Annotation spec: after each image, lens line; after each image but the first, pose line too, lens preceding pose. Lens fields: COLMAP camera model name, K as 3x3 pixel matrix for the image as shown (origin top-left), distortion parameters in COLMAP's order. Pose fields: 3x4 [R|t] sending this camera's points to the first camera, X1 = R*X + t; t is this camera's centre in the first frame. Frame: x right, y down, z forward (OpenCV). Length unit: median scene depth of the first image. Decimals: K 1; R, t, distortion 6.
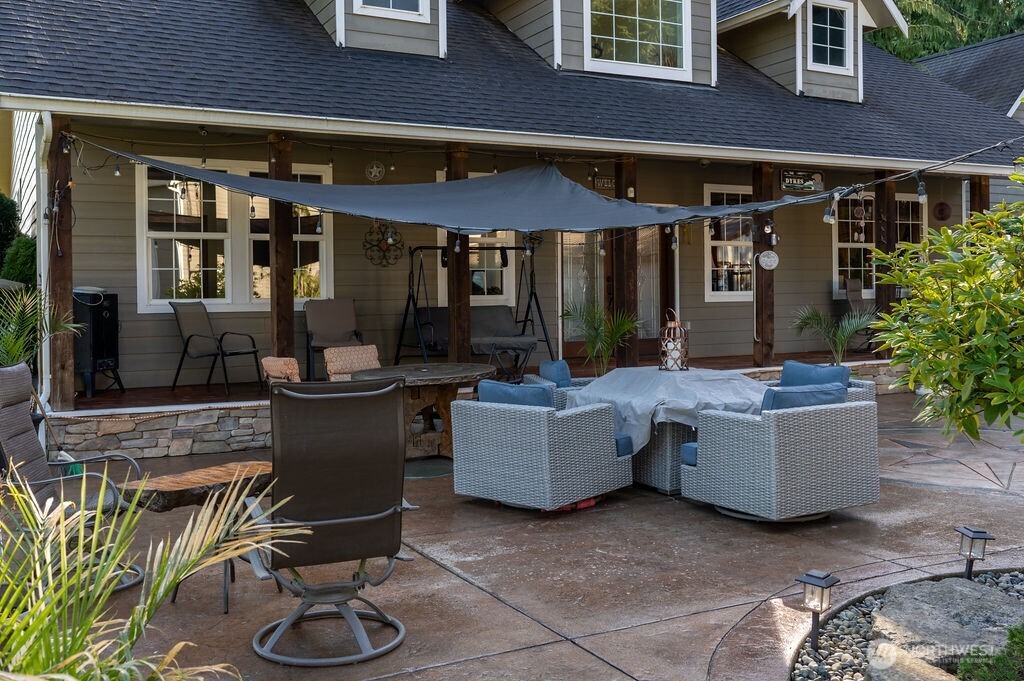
lens RADIAL K [[1030.1, 0, 512.0], [0, 1030.1, 340.5], [0, 0, 1]] dist [0.007526, 0.010067]
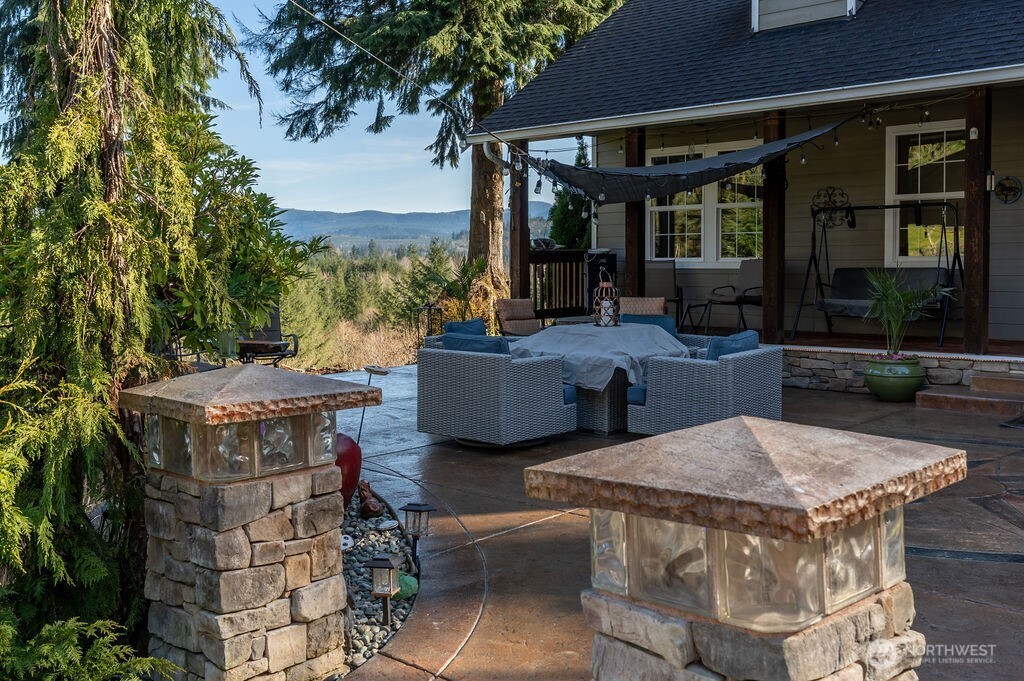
lens RADIAL K [[964.6, 0, 512.0], [0, 964.6, 340.5], [0, 0, 1]] dist [-0.000365, 0.010064]
pose [[0.365873, 0.085895, -0.926693, 0.712569], [-0.035642, 0.996295, 0.078274, -0.025504], [0.929982, 0.004391, 0.367579, 0.373503]]
